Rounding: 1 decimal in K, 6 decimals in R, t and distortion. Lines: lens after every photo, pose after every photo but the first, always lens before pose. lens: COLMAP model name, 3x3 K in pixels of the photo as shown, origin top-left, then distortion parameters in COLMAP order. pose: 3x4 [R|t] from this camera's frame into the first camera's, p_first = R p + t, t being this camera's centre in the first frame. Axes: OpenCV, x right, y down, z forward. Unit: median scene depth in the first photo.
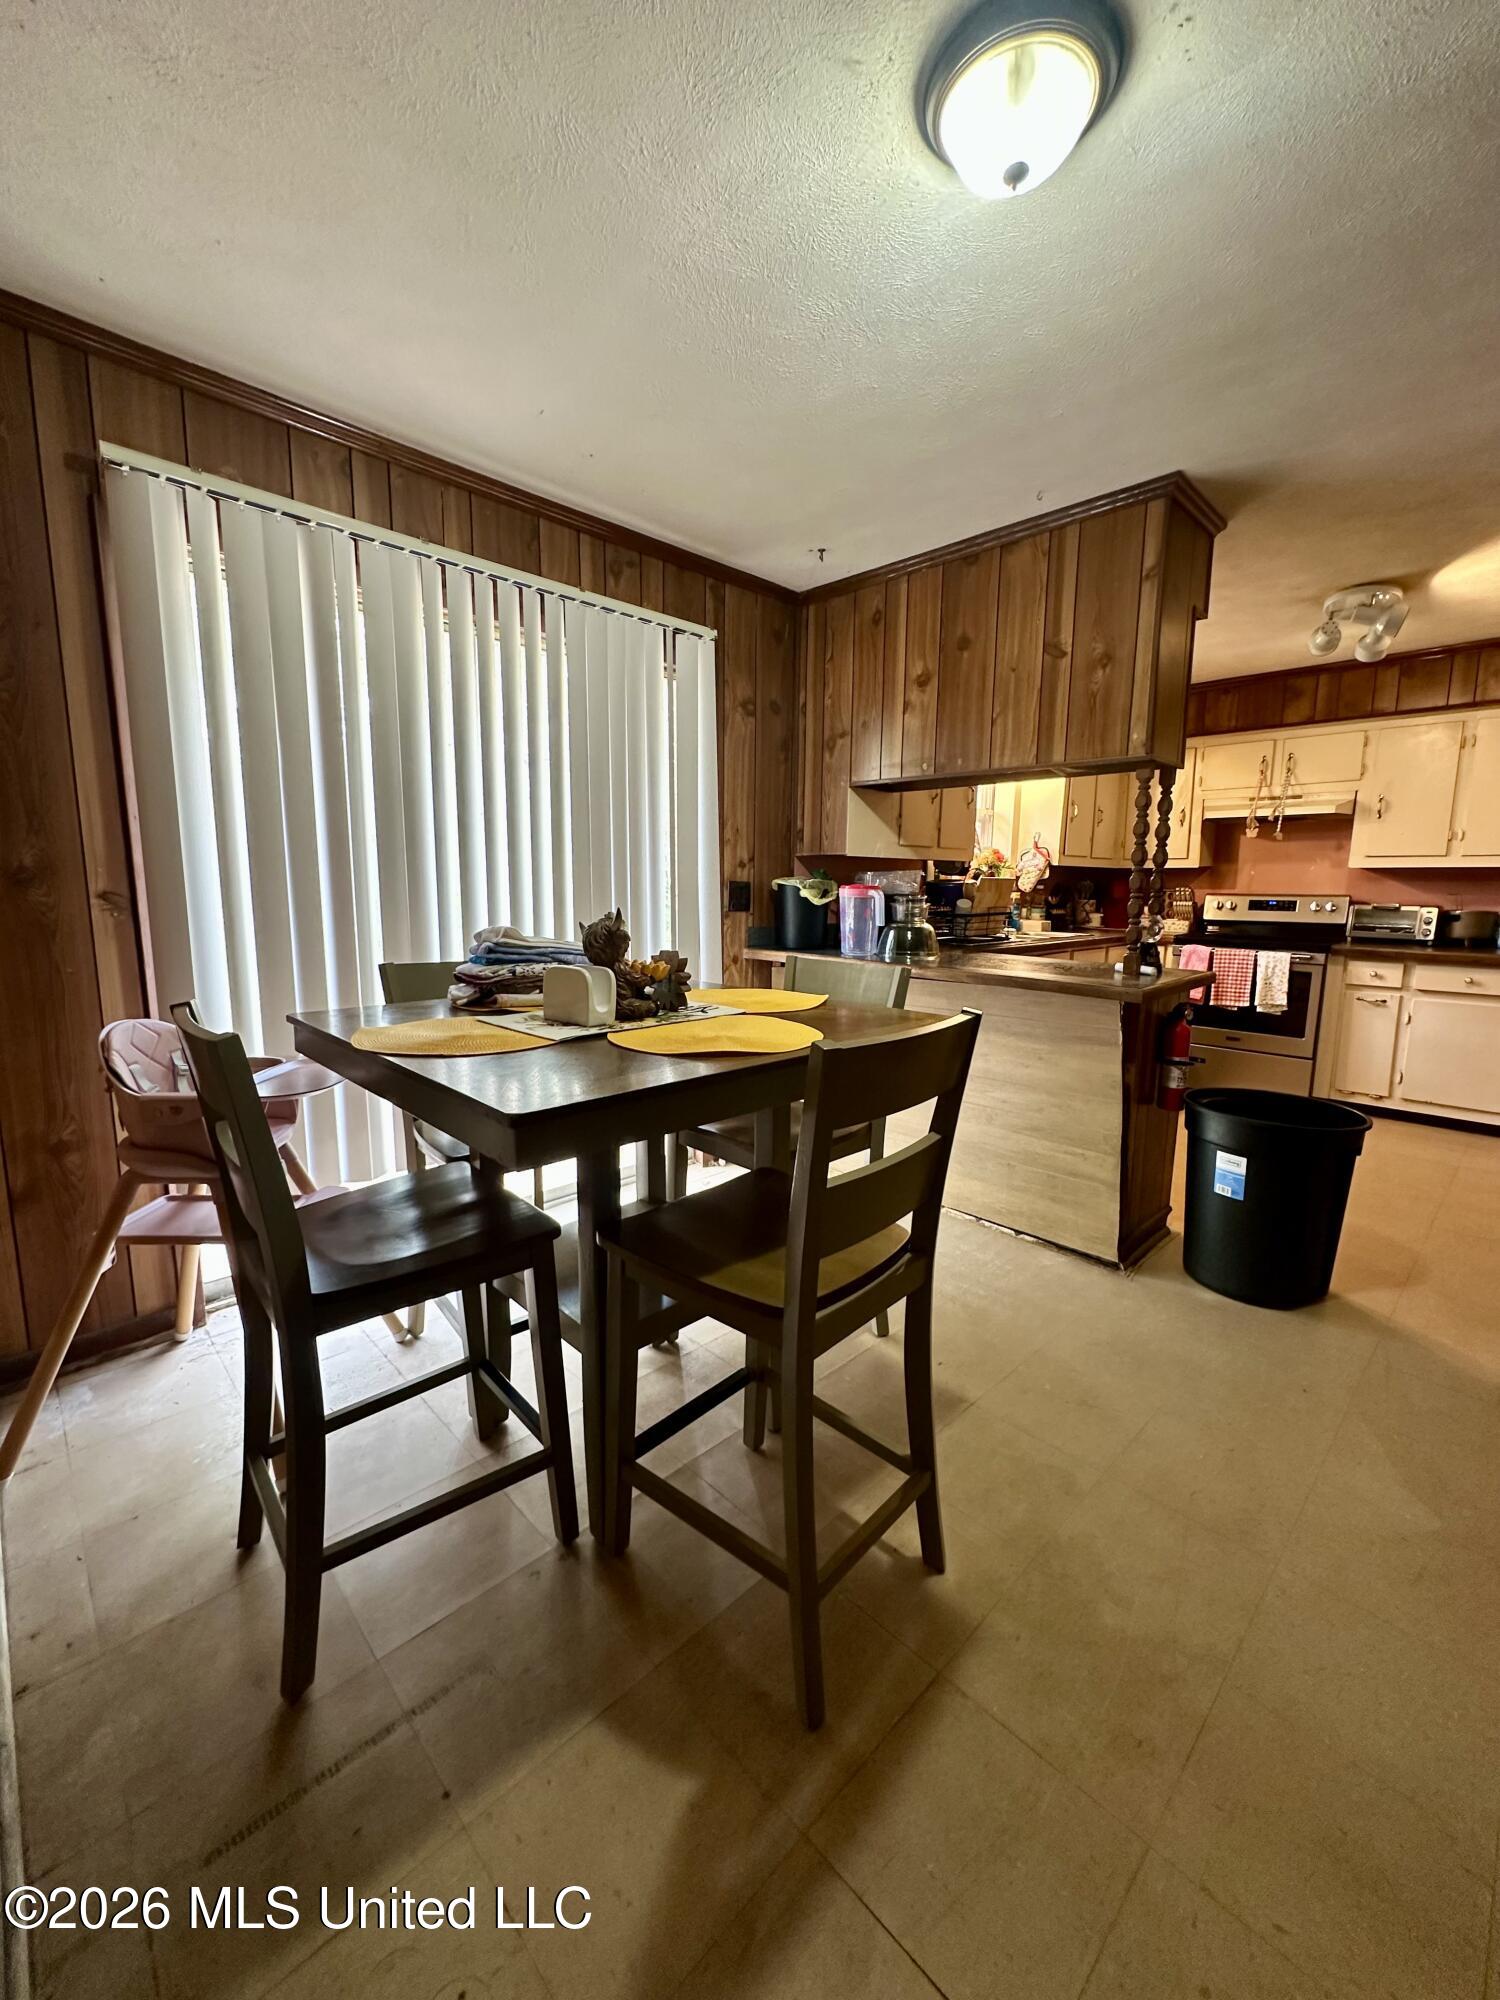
lens RADIAL K [[803.6, 0, 747.4], [0, 803.6, 995.2], [0, 0, 1]] dist [0.000838, 0.000378]
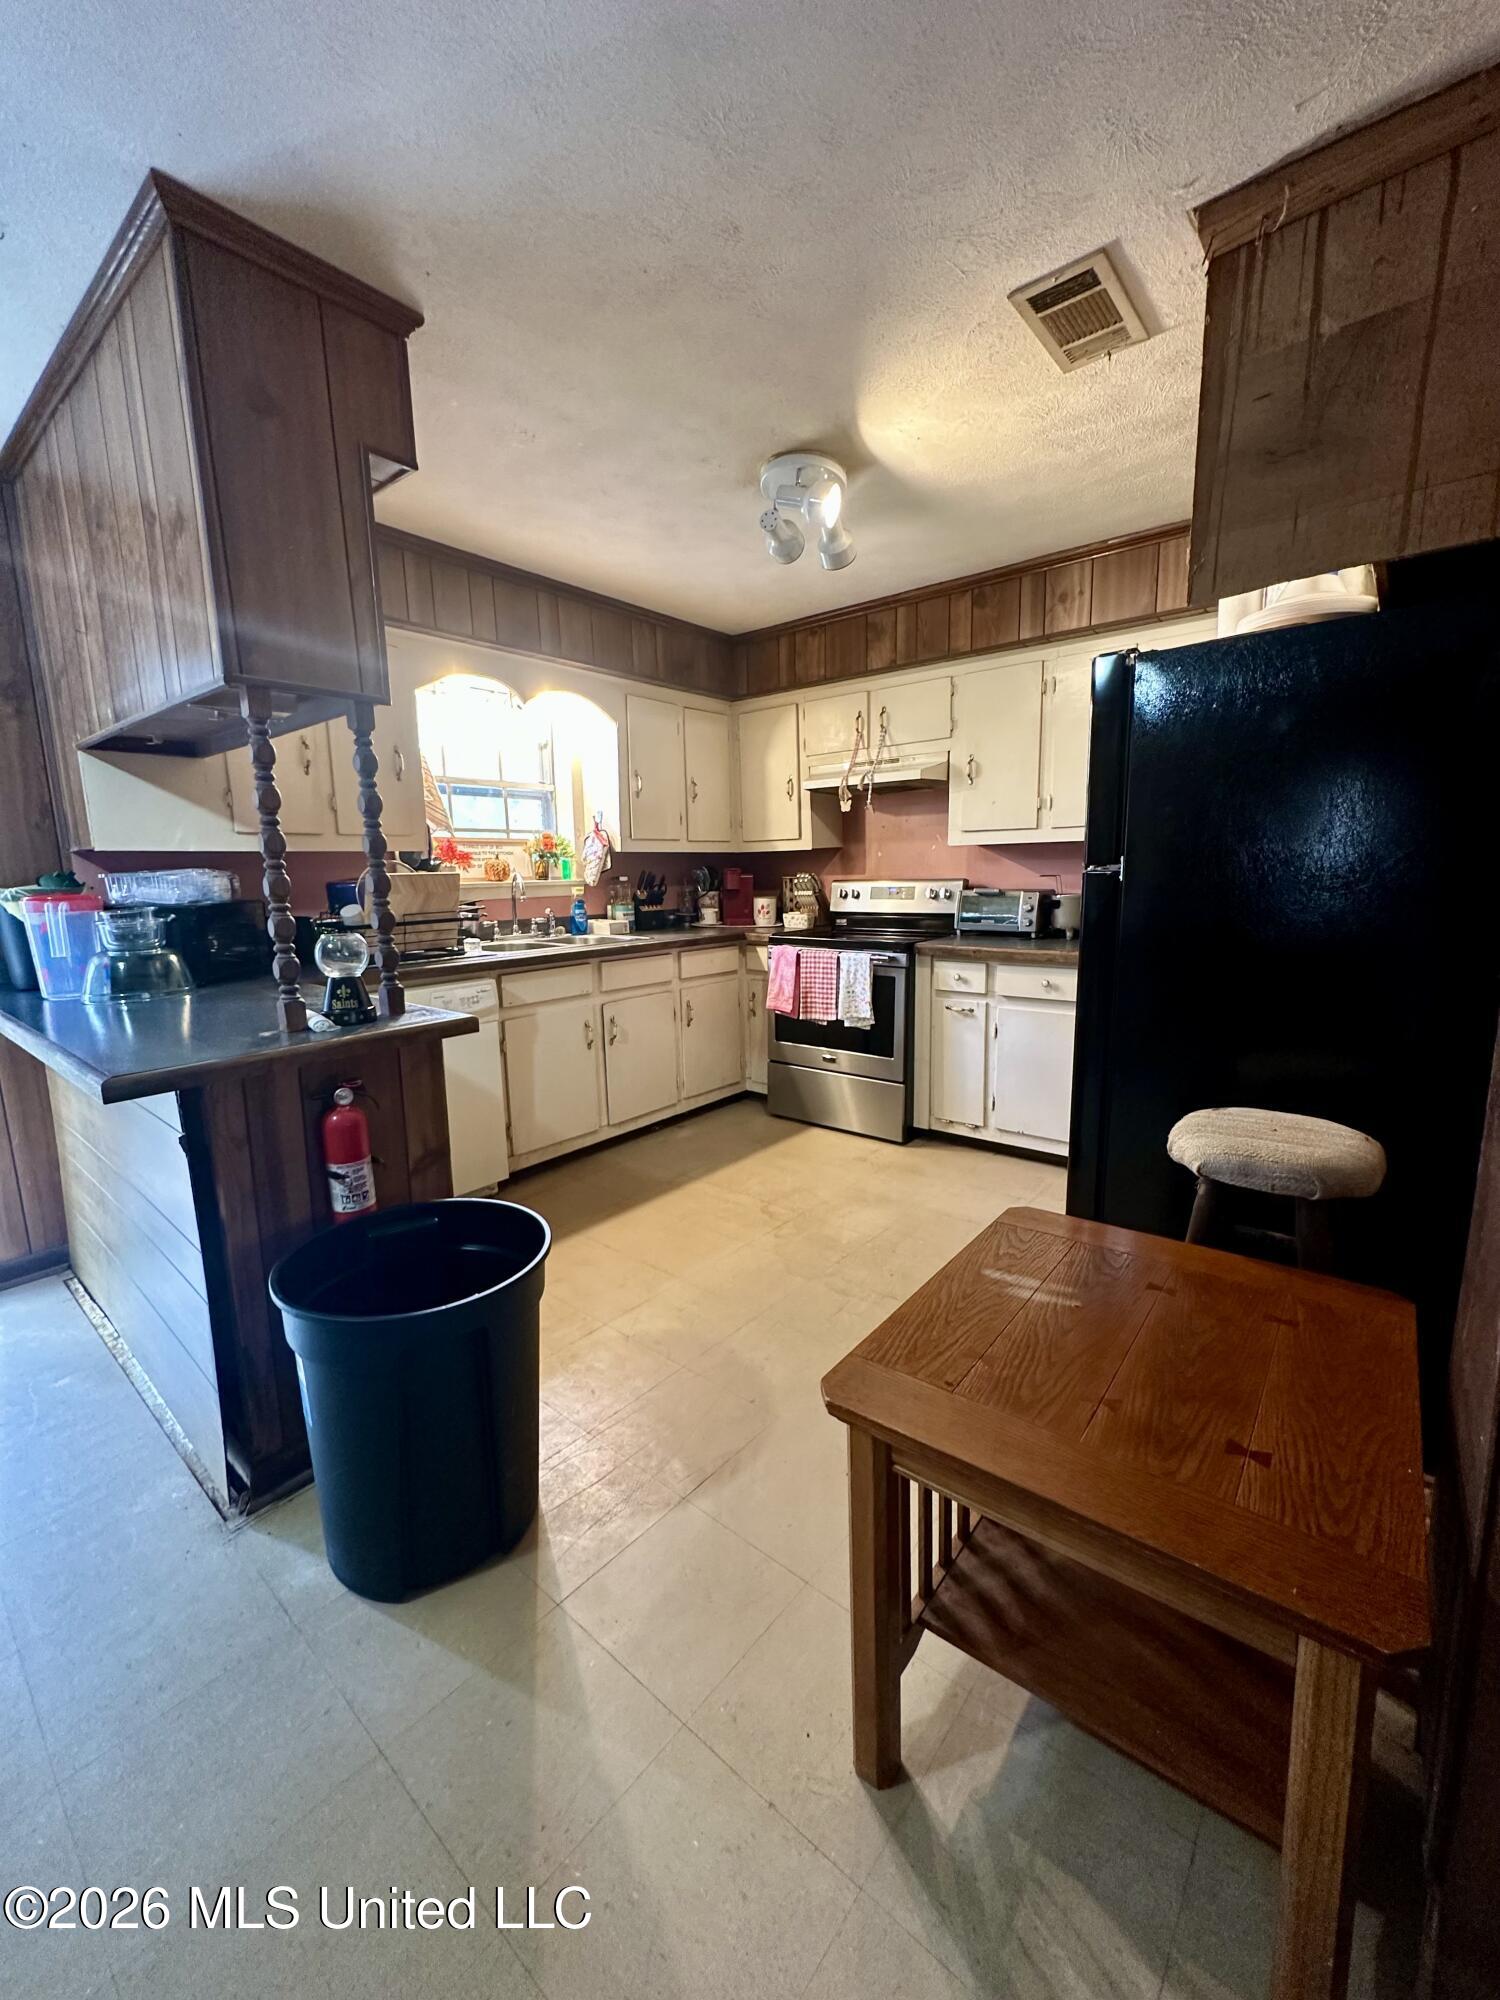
lens RADIAL K [[803.6, 0, 756.3], [0, 803.6, 993.1], [0, 0, 1]] dist [0.000838, 0.000378]
pose [[0.993662, -0.044205, 0.103356, 0.460883], [0.043084, 0.998986, 0.013055, -0.027395], [-0.103829, -0.008519, 0.994559, 0.203185]]
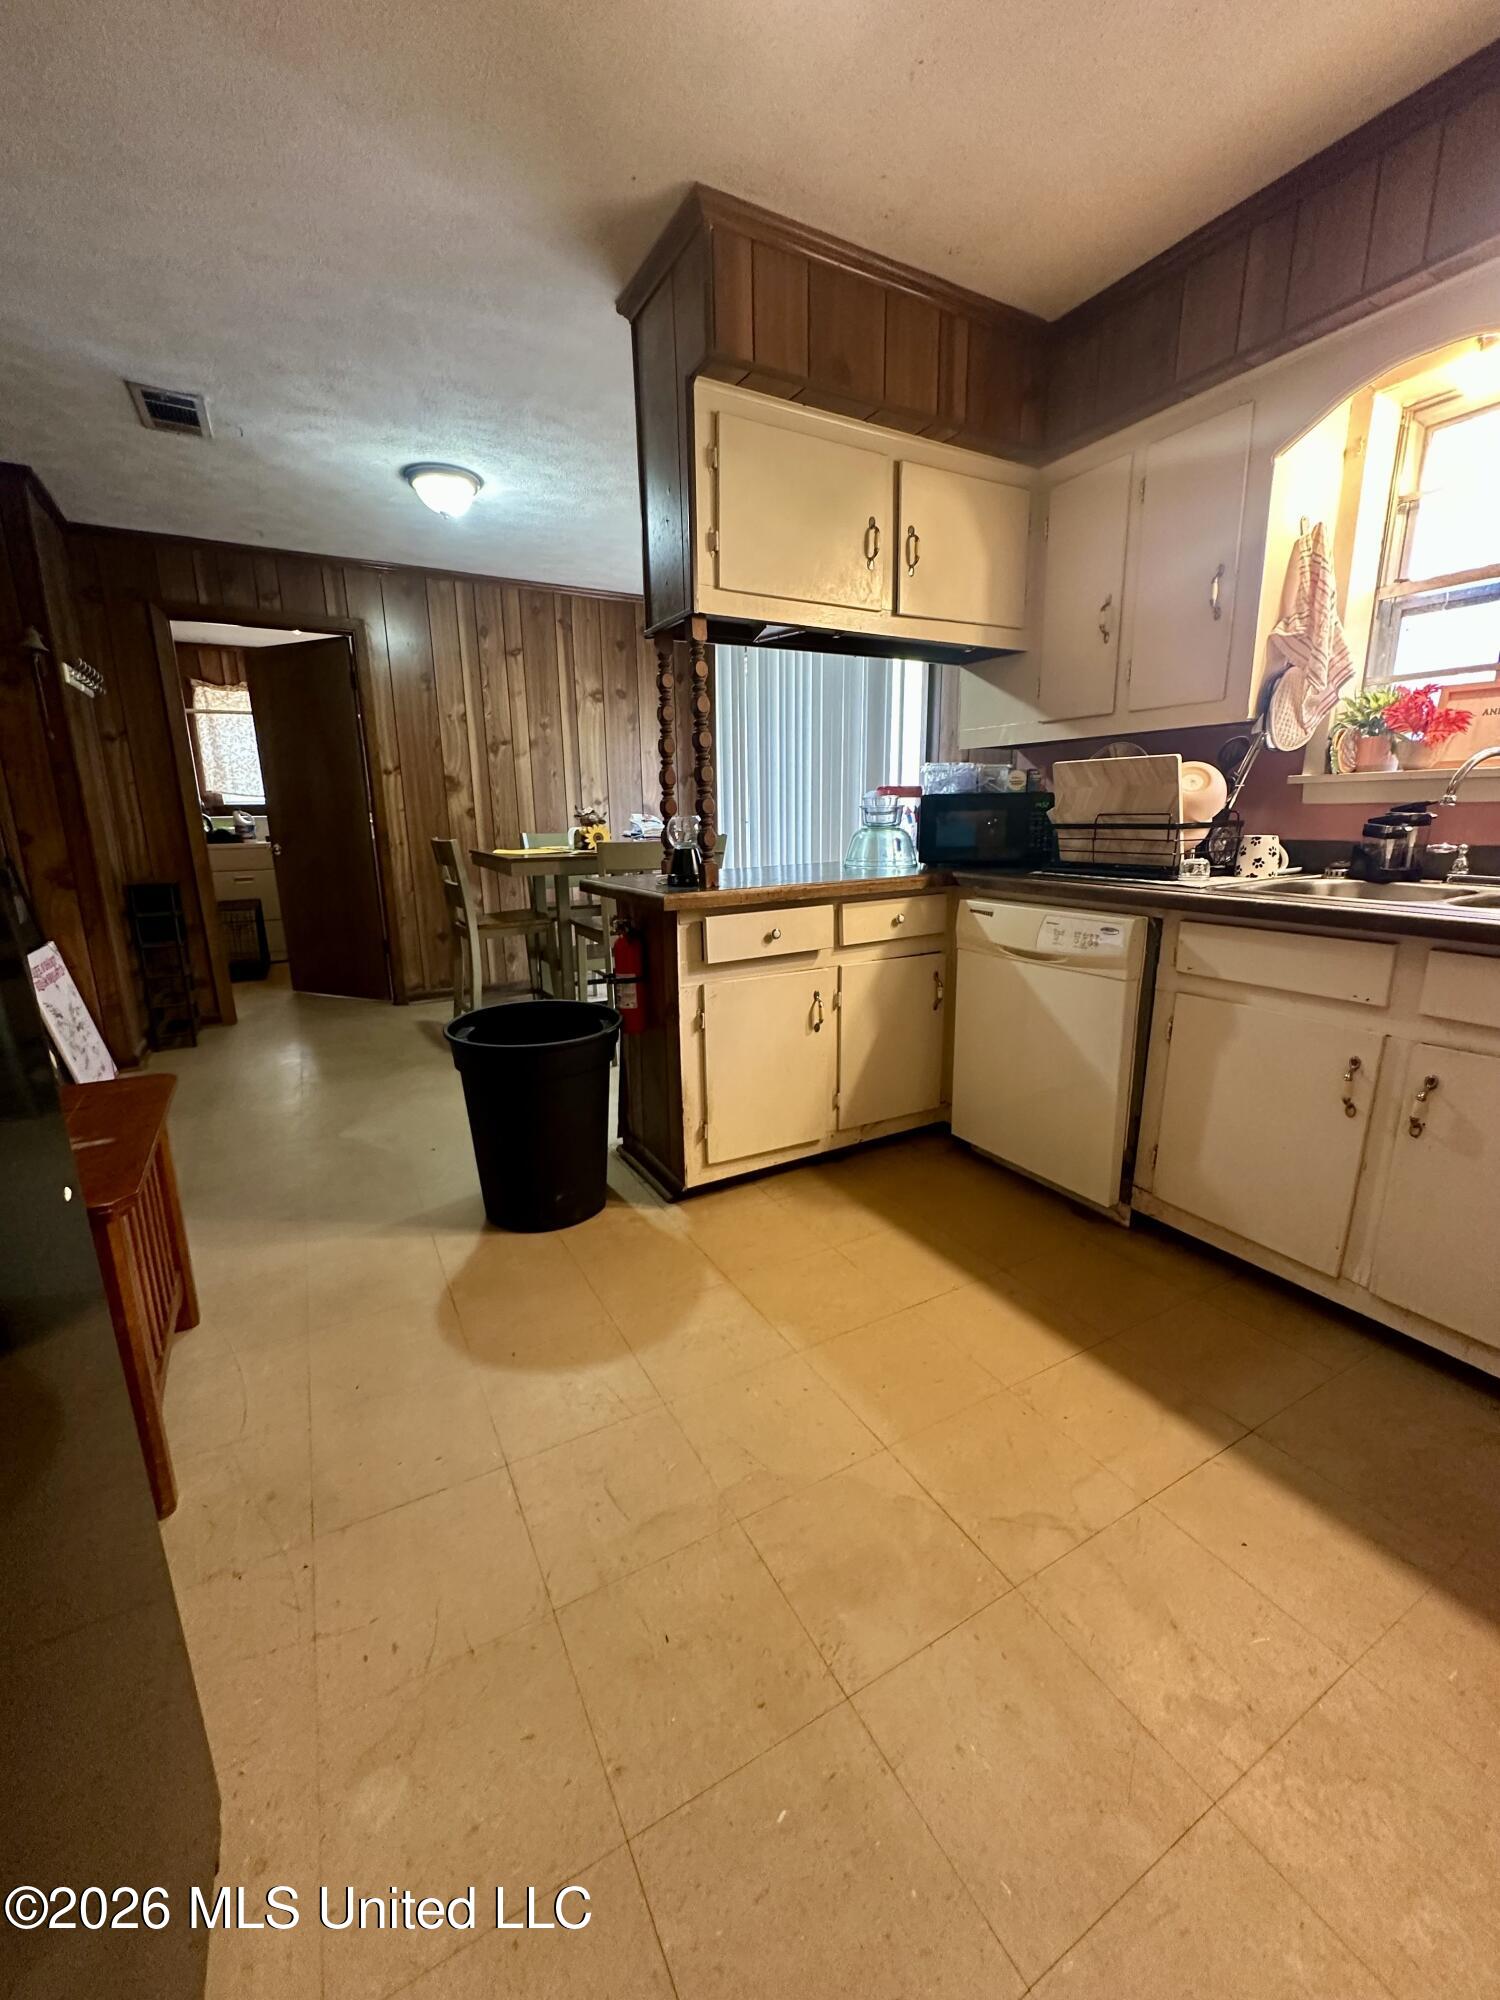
lens RADIAL K [[803.6, 0, 756.4], [0, 803.6, 1008.1], [0, 0, 1]] dist [0.000838, 0.000378]
pose [[-0.260166, 0.206594, -0.943203, 0.851491], [-0.139953, 0.958458, 0.248539, -0.080614], [0.955367, 0.196666, -0.220445, 0.903867]]
